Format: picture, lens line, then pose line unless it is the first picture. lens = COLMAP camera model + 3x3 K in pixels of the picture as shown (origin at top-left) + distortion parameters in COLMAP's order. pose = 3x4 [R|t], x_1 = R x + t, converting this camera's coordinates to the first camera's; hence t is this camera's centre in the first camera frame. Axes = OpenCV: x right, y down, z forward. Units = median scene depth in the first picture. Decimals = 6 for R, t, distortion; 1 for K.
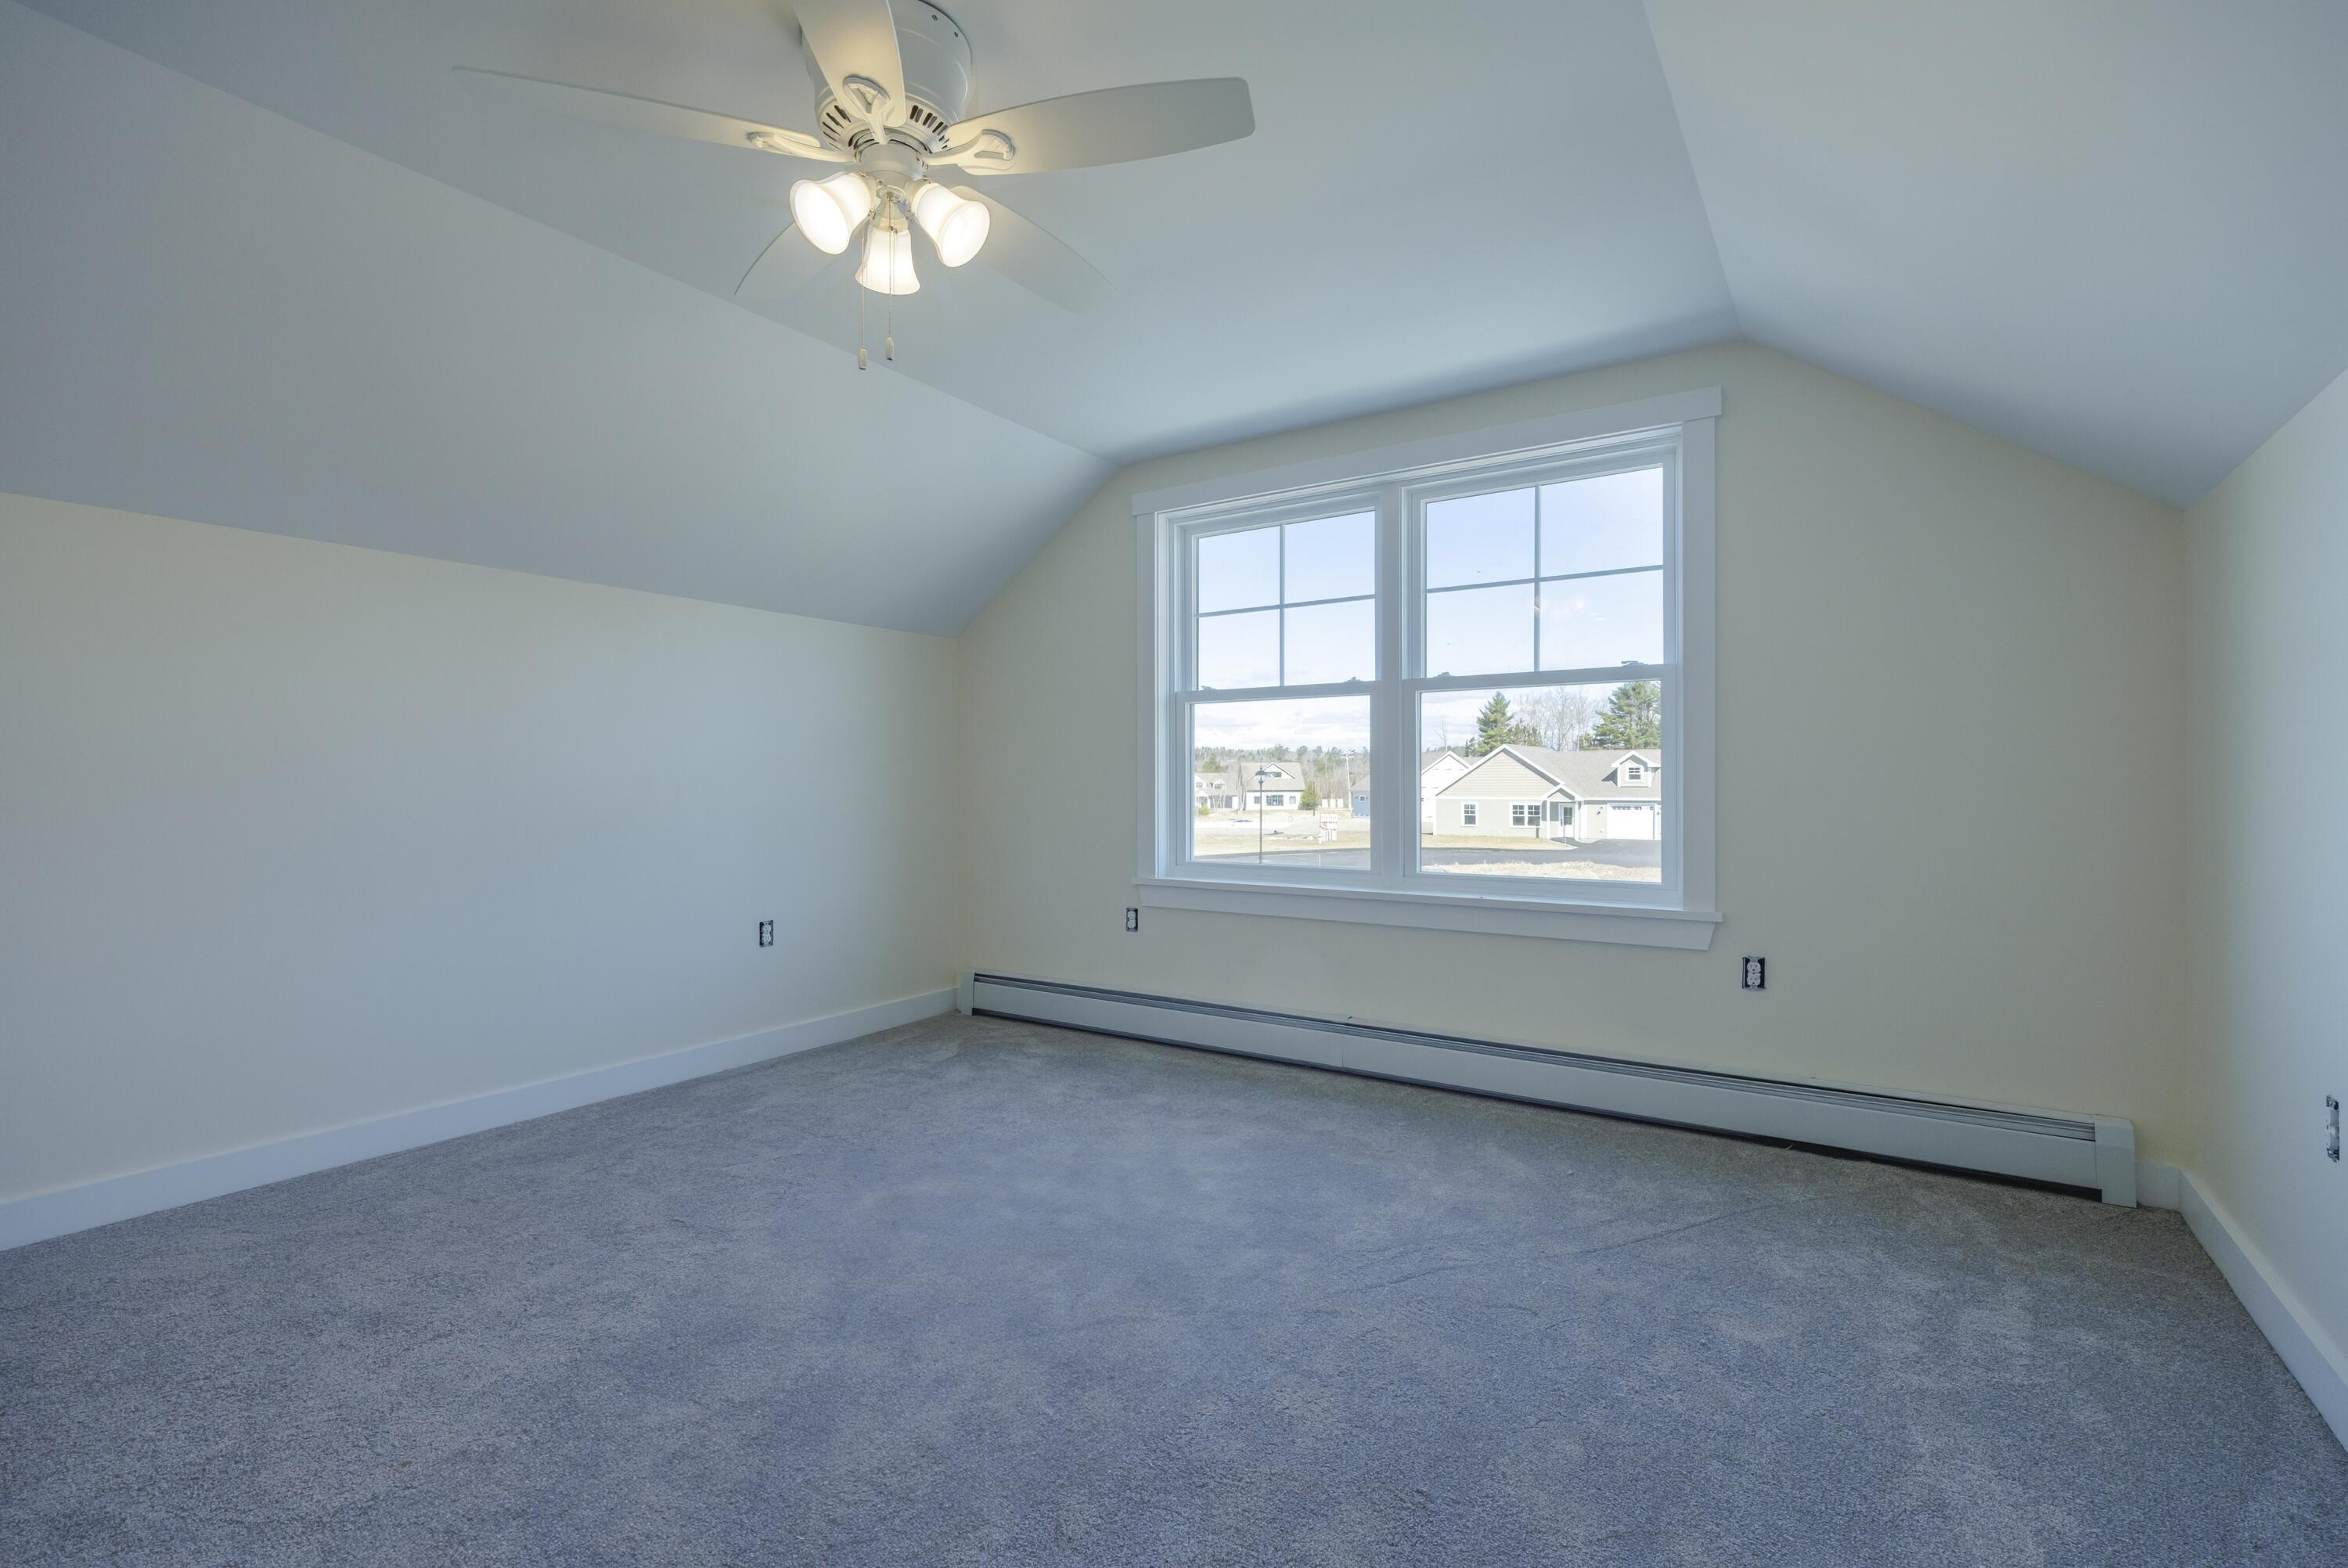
lens RADIAL K [[1046.0, 0, 1171.5], [0, 1046.0, 780.1], [0, 0, 1]] dist [-0.014449, -0.000230]
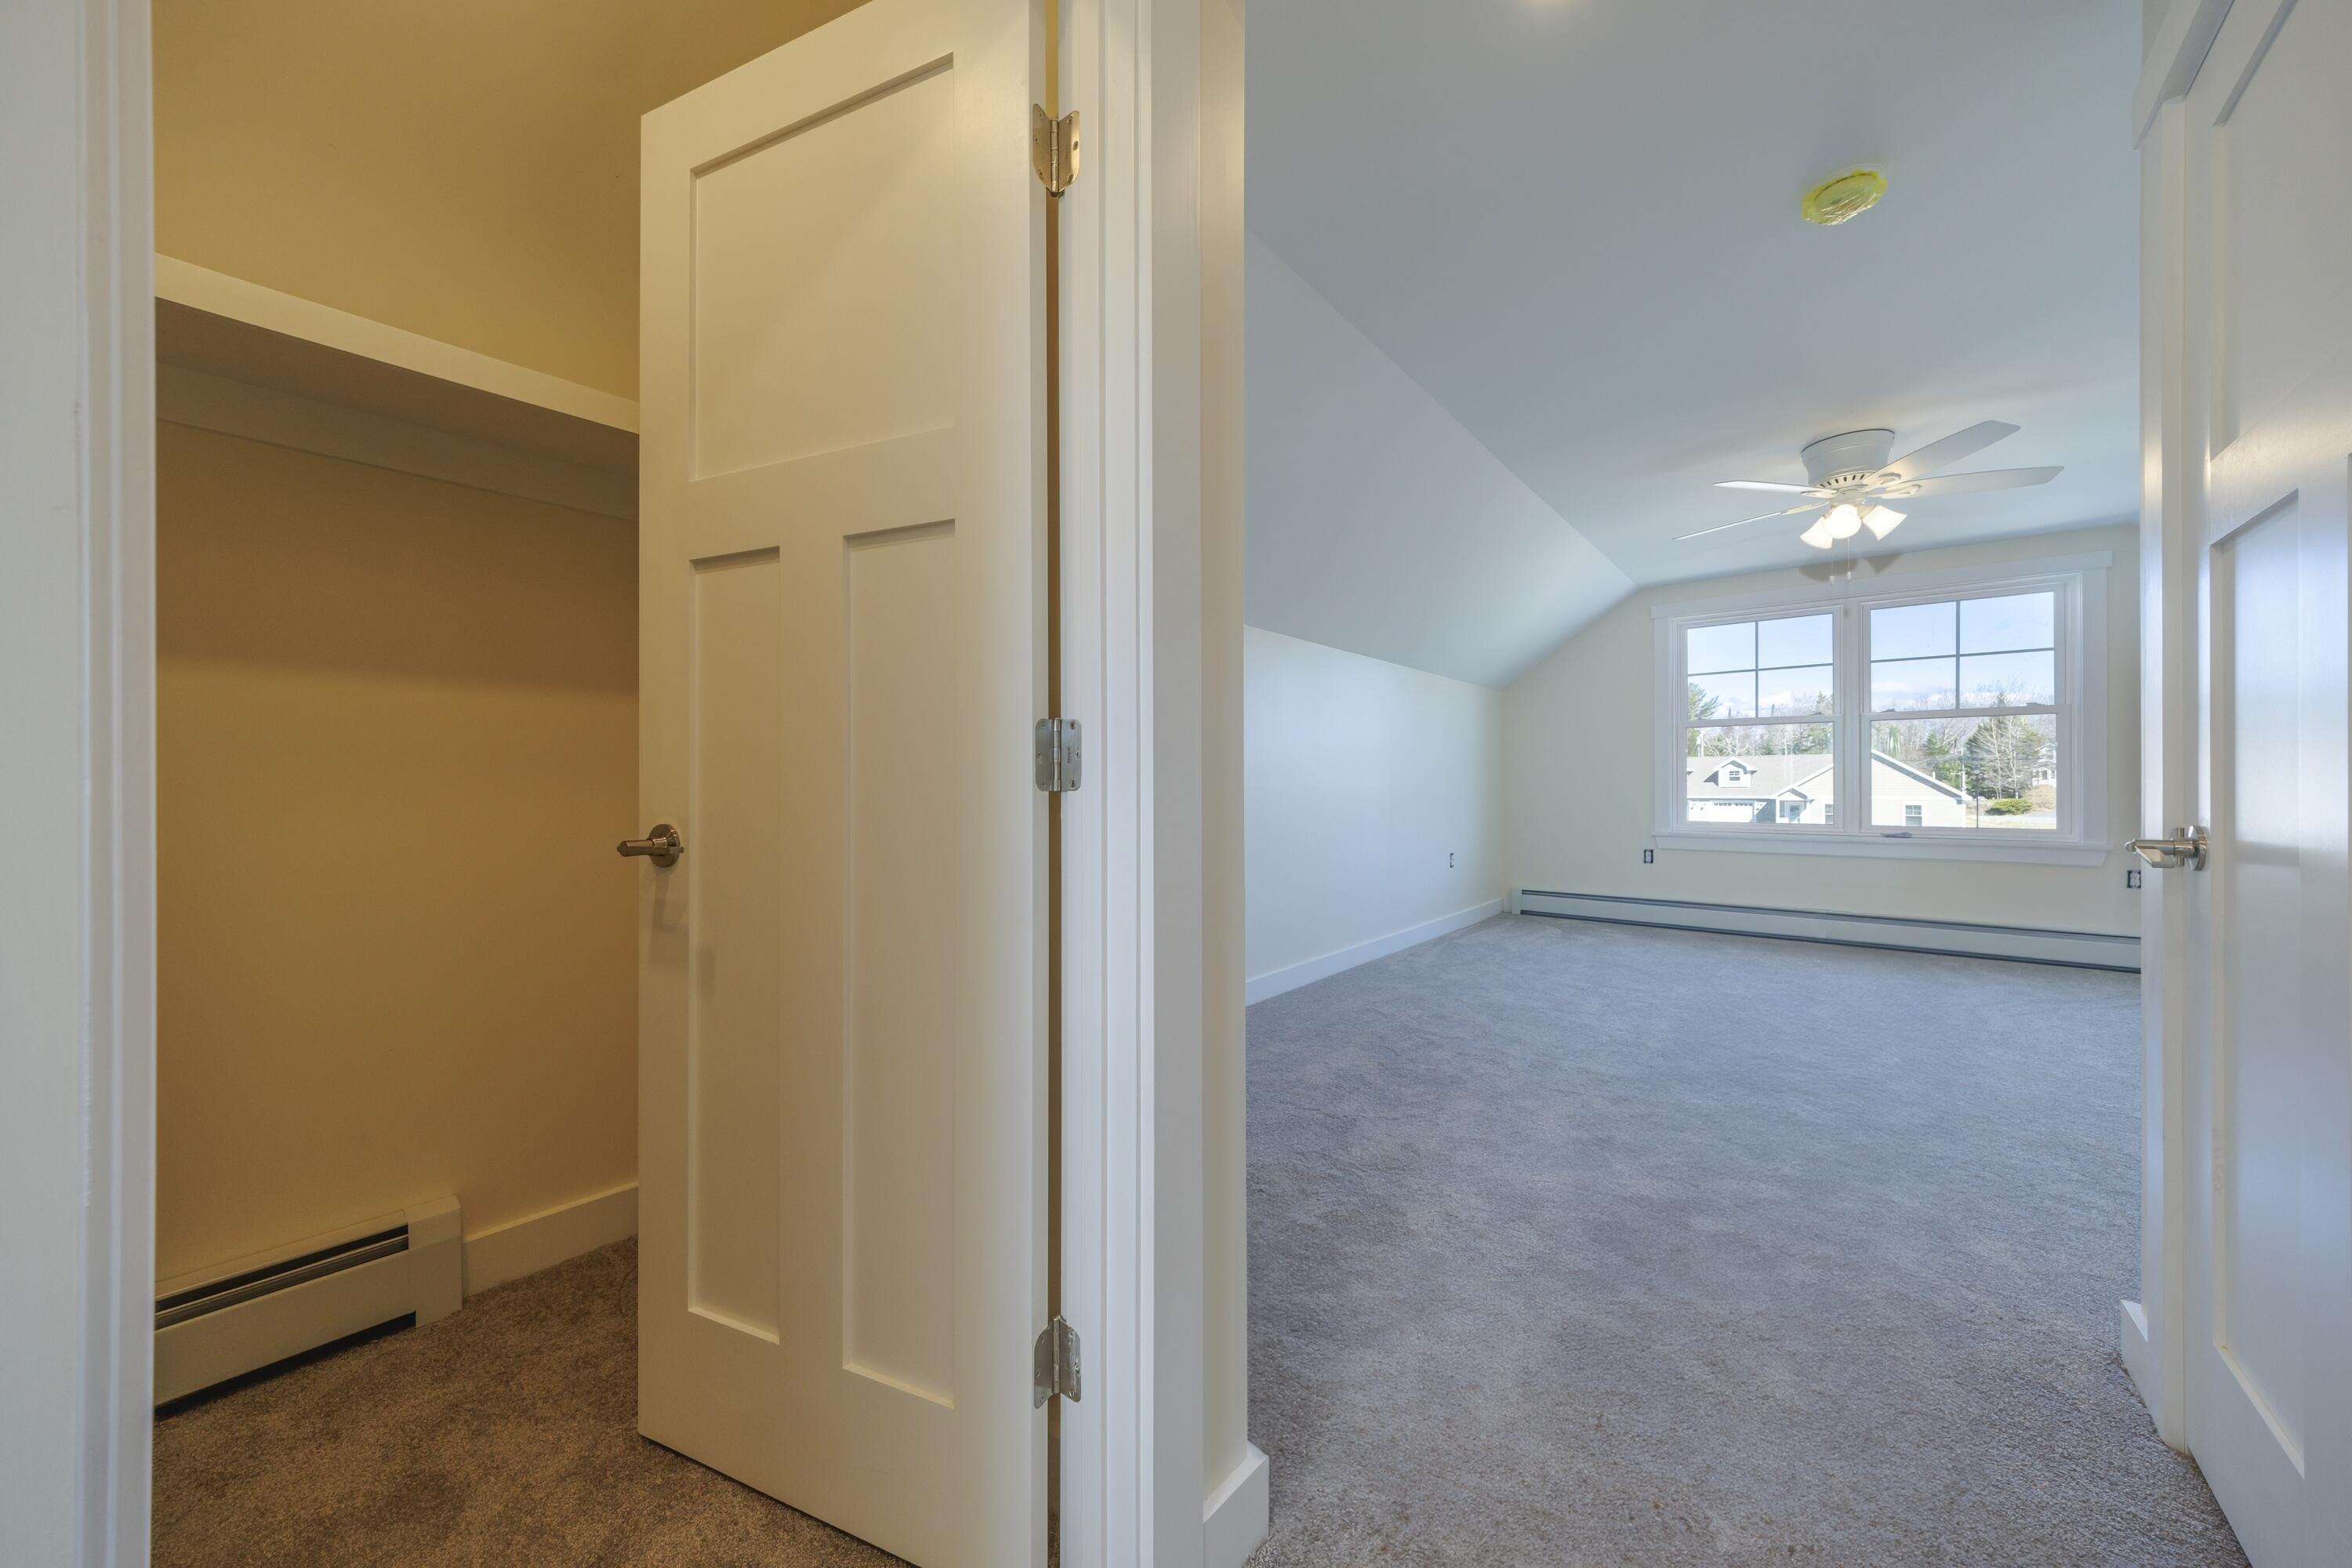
lens RADIAL K [[800.1, 0, 1217.7], [0, 800.1, 774.4], [0, 0, 1]] dist [-0.008458, -0.000068]
pose [[0.993829, 0.000998, -0.110919, -0.592454], [-0.001932, 0.999964, -0.008314, 0.014307], [0.110907, 0.008477, 0.993795, -0.361276]]
